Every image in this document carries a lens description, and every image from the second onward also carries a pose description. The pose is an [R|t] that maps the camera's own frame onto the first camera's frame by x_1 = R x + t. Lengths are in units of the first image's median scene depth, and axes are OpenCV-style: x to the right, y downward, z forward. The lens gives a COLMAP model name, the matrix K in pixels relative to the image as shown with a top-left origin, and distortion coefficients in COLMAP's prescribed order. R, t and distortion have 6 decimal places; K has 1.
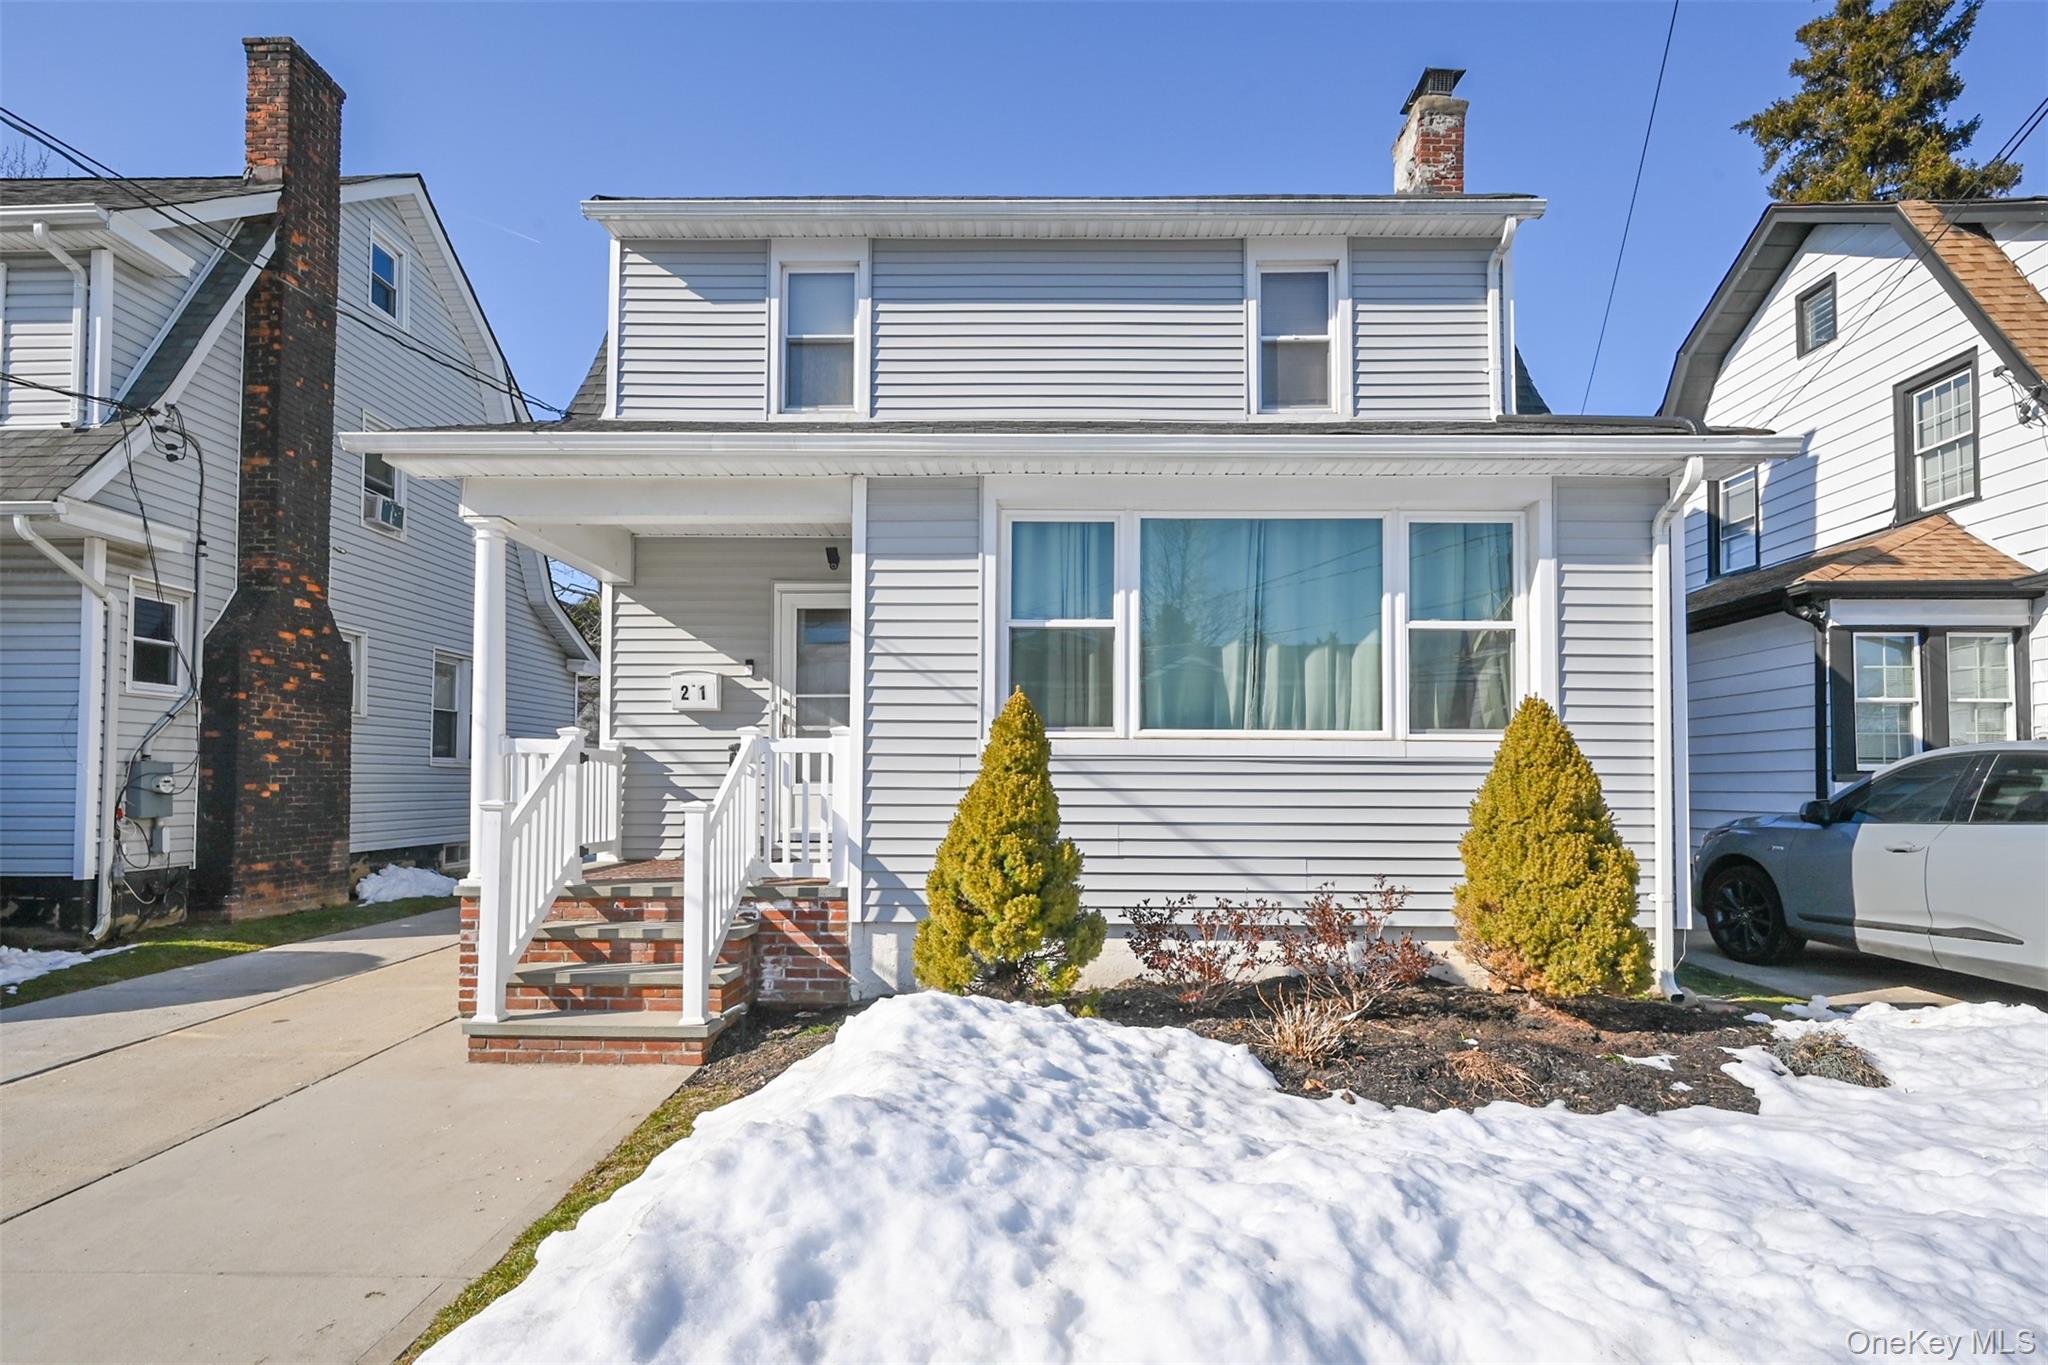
lens RADIAL K [[1062.2, 0, 1041.0], [0, 1062.2, 733.8], [0, 0, 1]] dist [-0.016364, 0.000399]
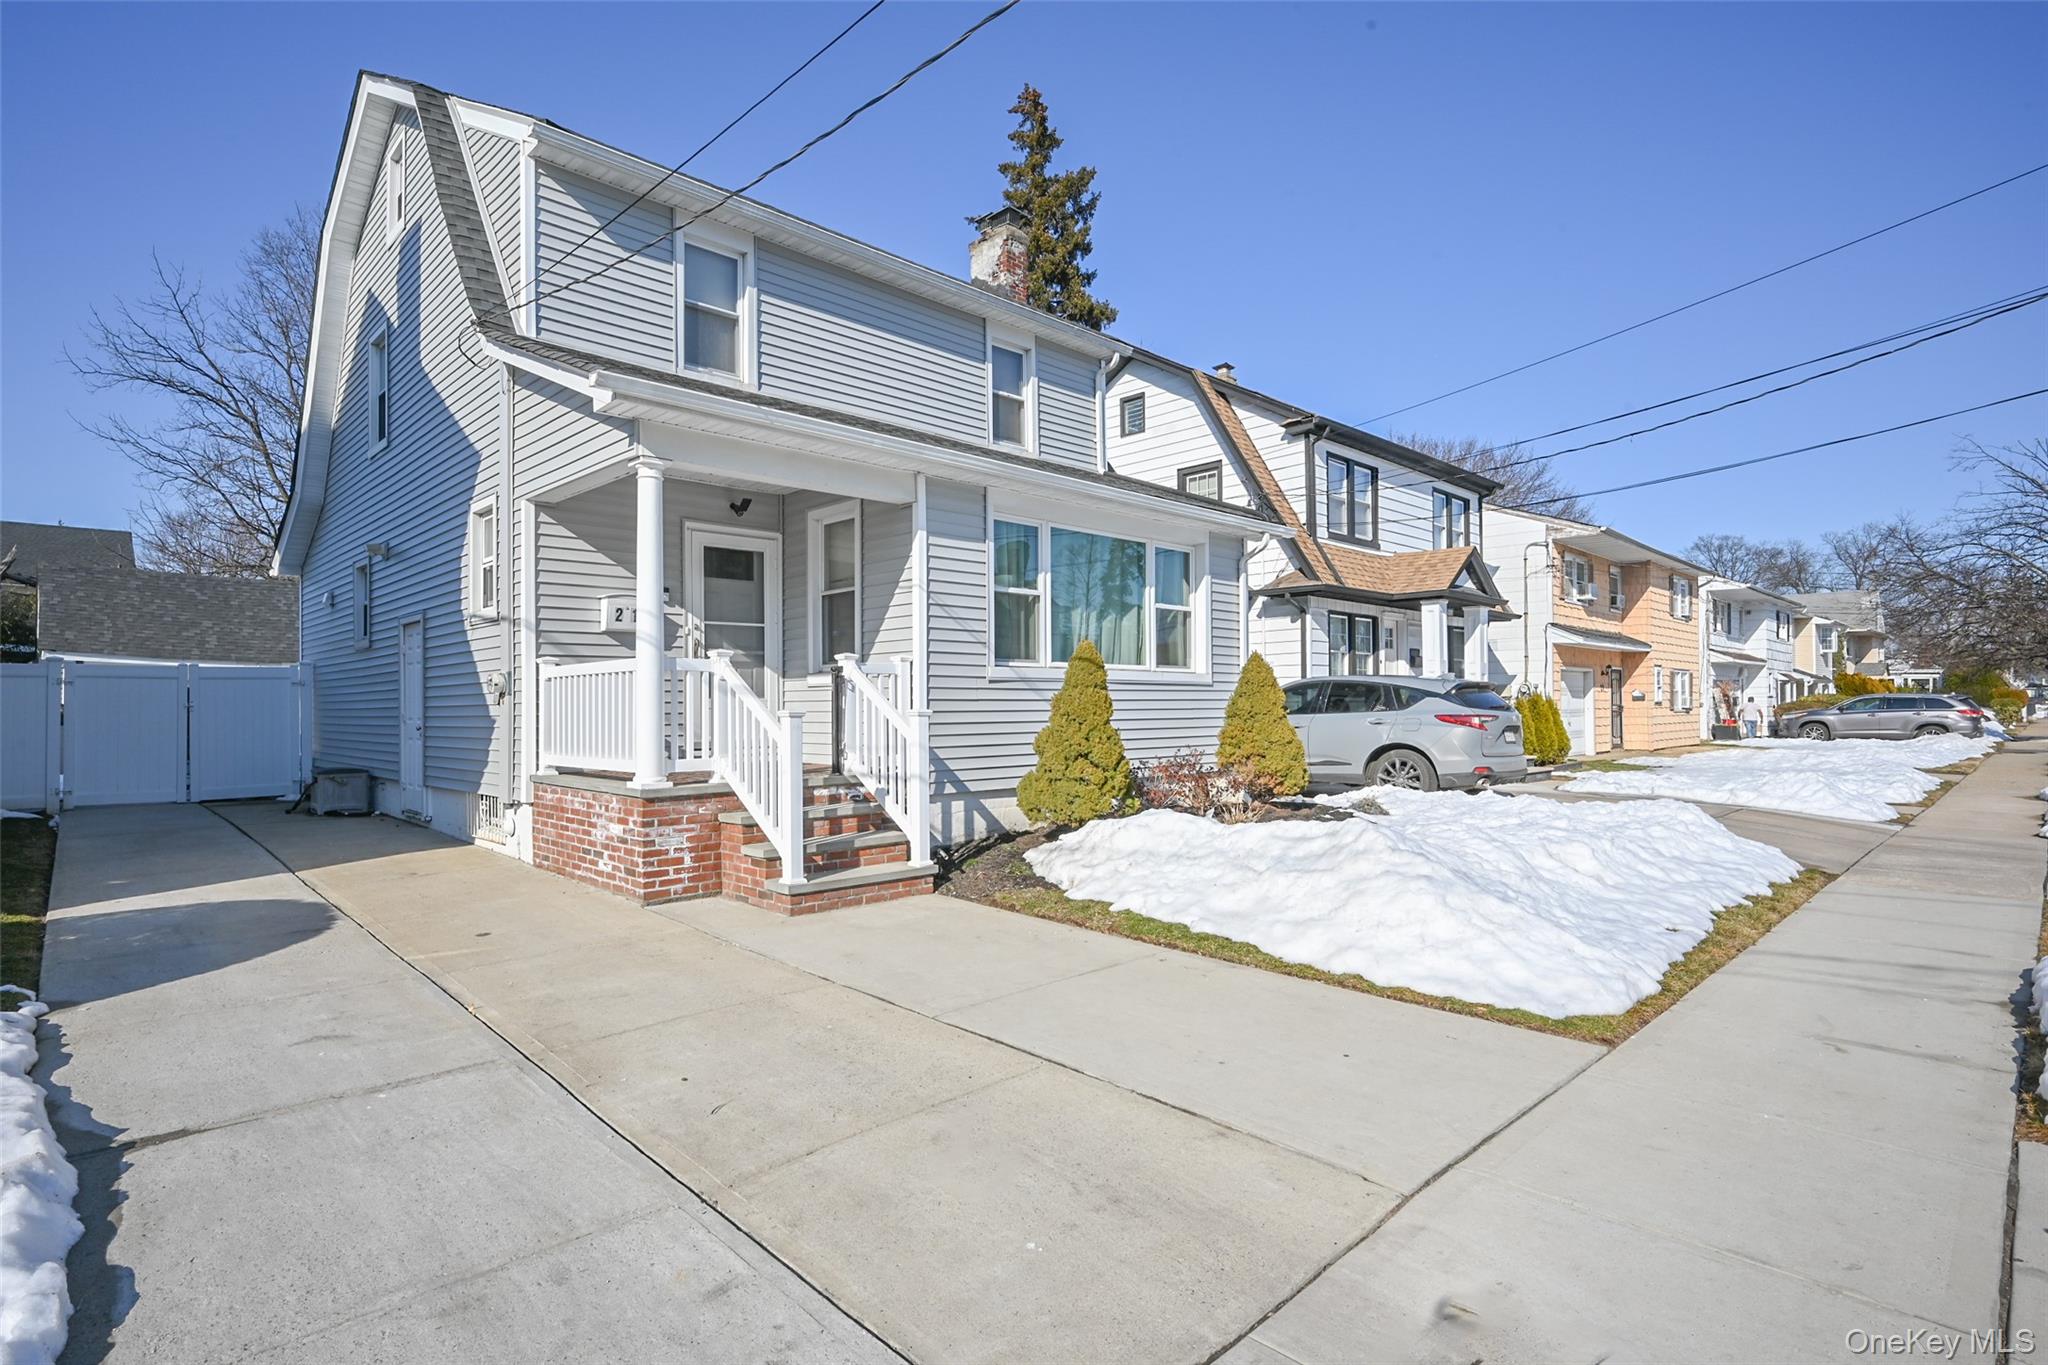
lens RADIAL K [[1013.1, 0, 1025.5], [0, 1013.1, 698.5], [0, 0, 1]] dist [-0.028957, 0.000621]
pose [[0.711422, 0.001551, 0.702764, -0.728427], [-0.028793, 0.999222, 0.026942, 0.006901], [-0.702175, -0.039401, 0.710913, -0.025786]]
